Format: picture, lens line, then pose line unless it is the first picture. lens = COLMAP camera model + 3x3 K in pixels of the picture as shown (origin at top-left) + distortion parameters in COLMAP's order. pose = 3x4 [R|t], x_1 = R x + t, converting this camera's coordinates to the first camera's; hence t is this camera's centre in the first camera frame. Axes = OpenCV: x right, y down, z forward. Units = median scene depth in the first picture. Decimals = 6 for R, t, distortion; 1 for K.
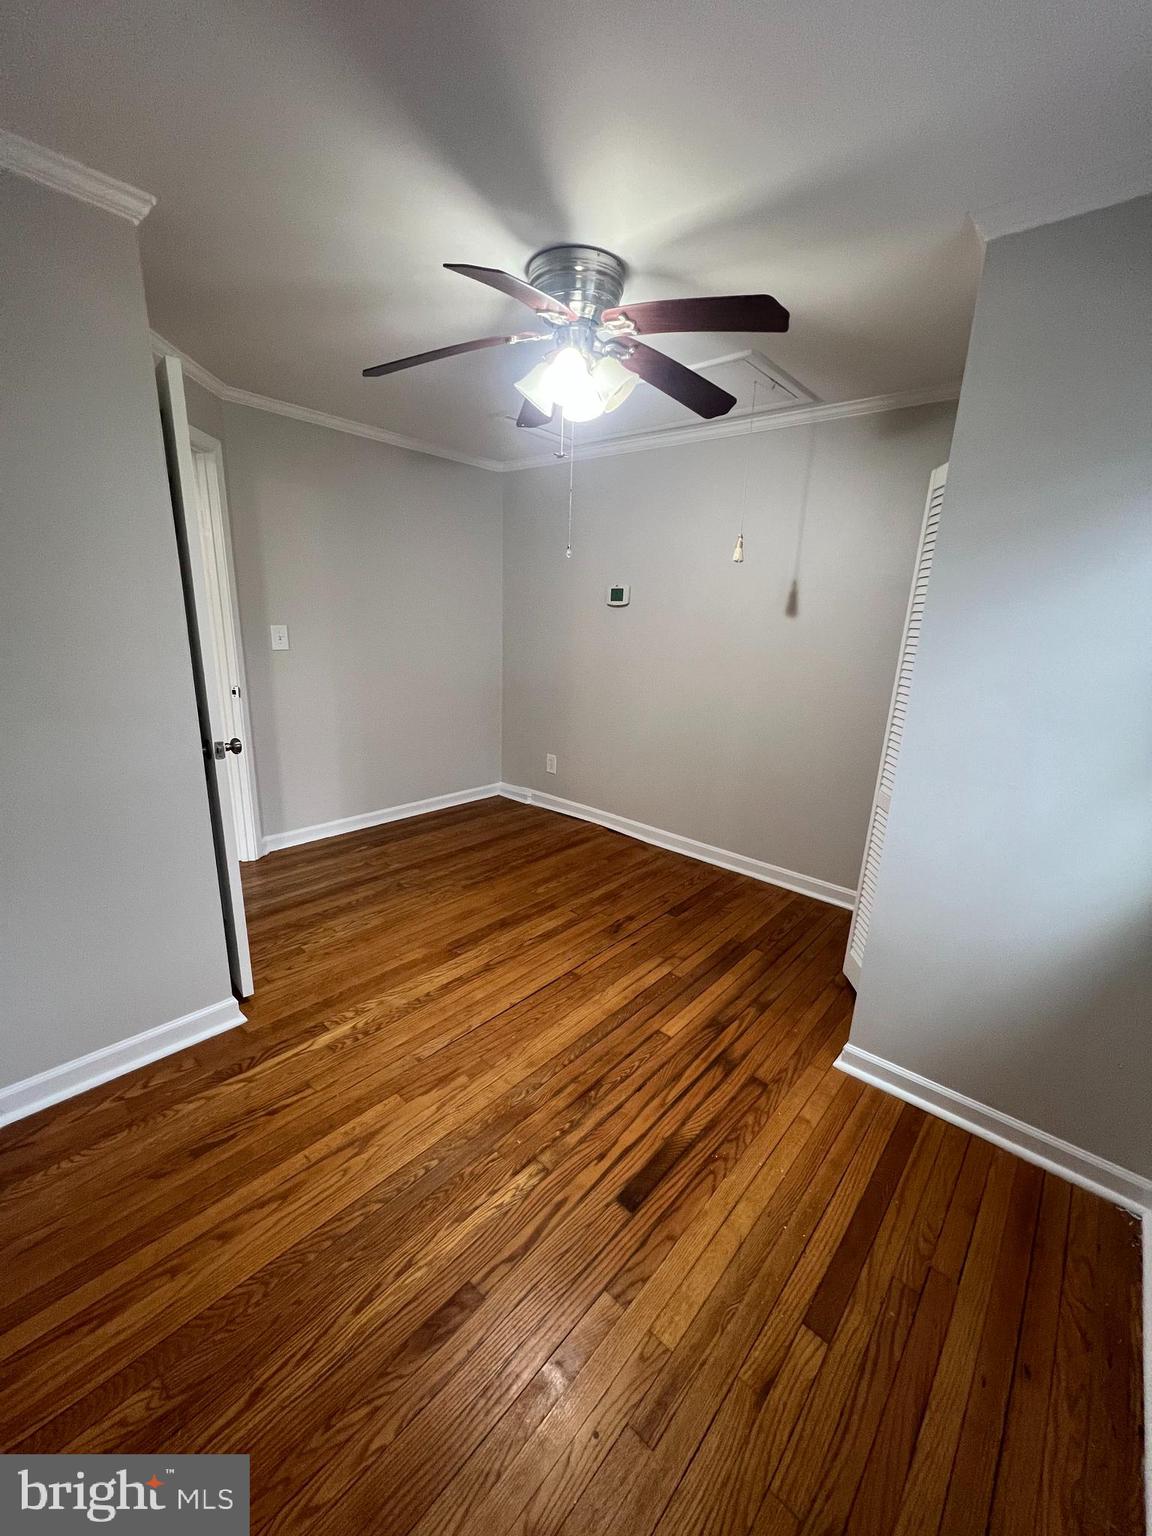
lens RADIAL K [[611.2, 0, 576.0], [0, 611.2, 768.0], [0, 0, 1]] dist [-0.001553, -0.000810]
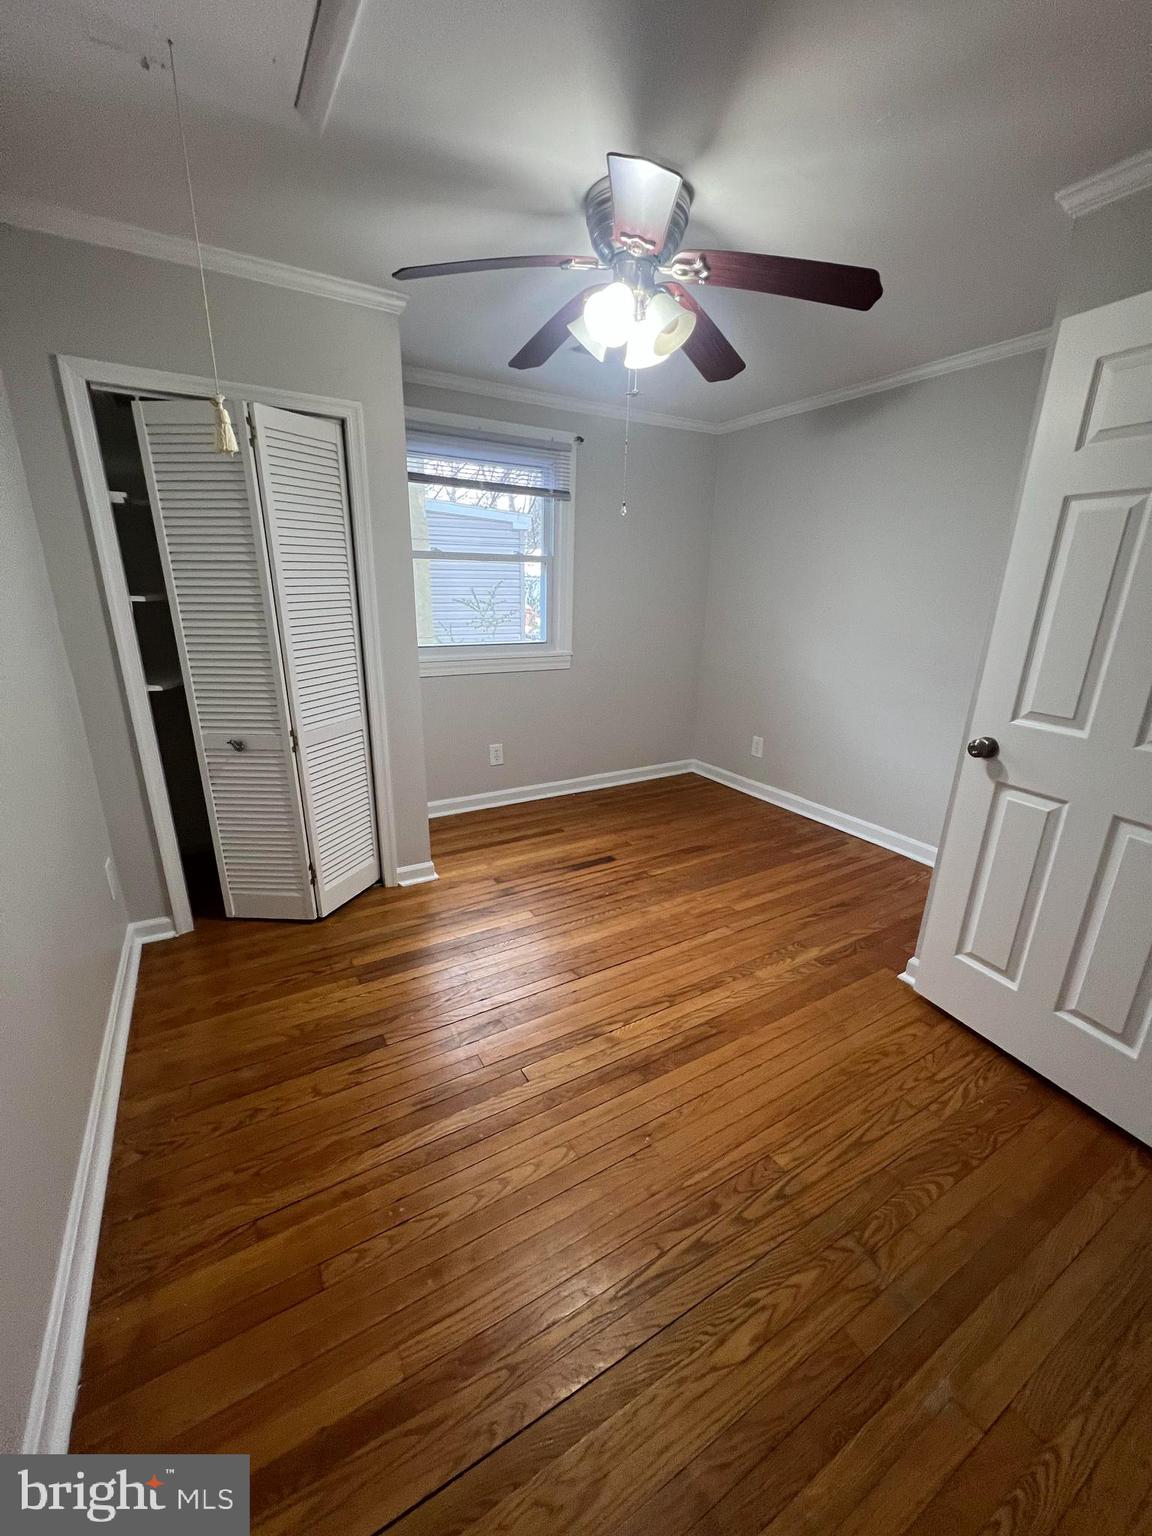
lens RADIAL K [[611.2, 0, 576.0], [0, 611.2, 768.0], [0, 0, 1]] dist [-0.001553, -0.000810]
pose [[-0.948109, -0.151920, 0.279302, -0.181560], [0.021767, 0.845383, 0.533717, -0.359500], [-0.317199, 0.512101, -0.798209, 1.368690]]
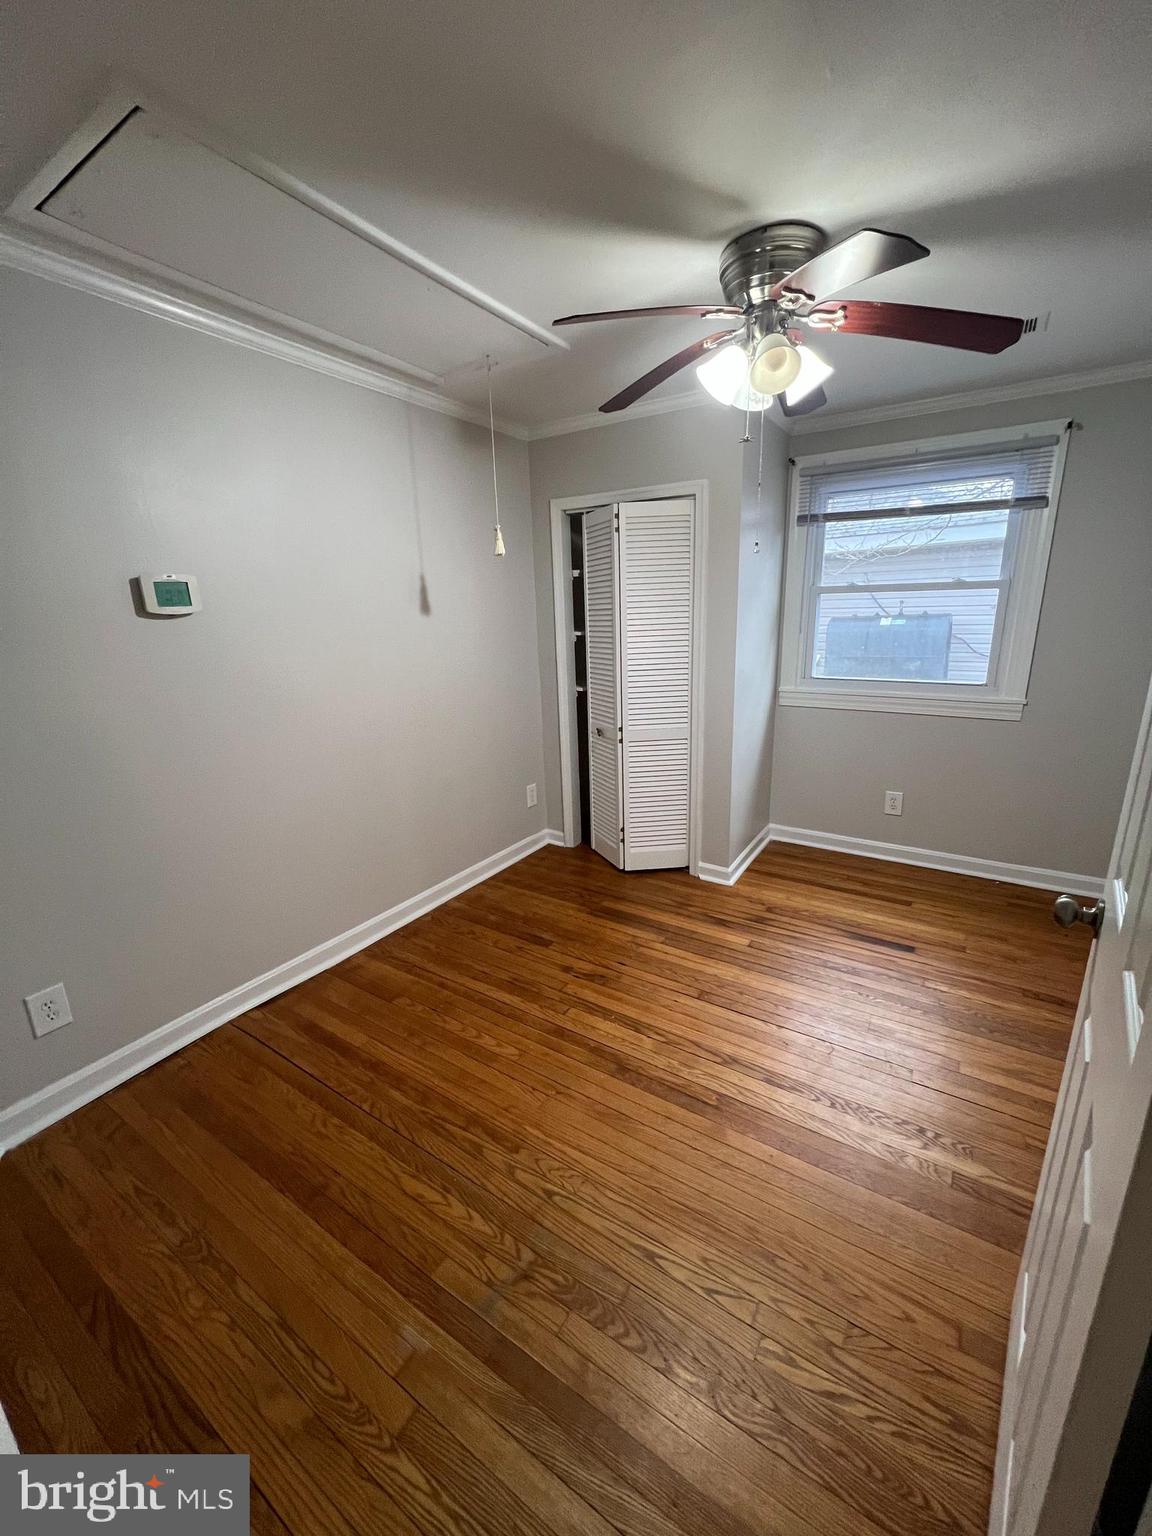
lens RADIAL K [[611.2, 0, 576.0], [0, 611.2, 768.0], [0, 0, 1]] dist [-0.001553, -0.000810]
pose [[-0.146050, -0.289559, 0.945952, -0.667109], [0.273086, 0.907251, 0.319875, -0.292766], [-0.950838, 0.305044, -0.053429, 0.978293]]
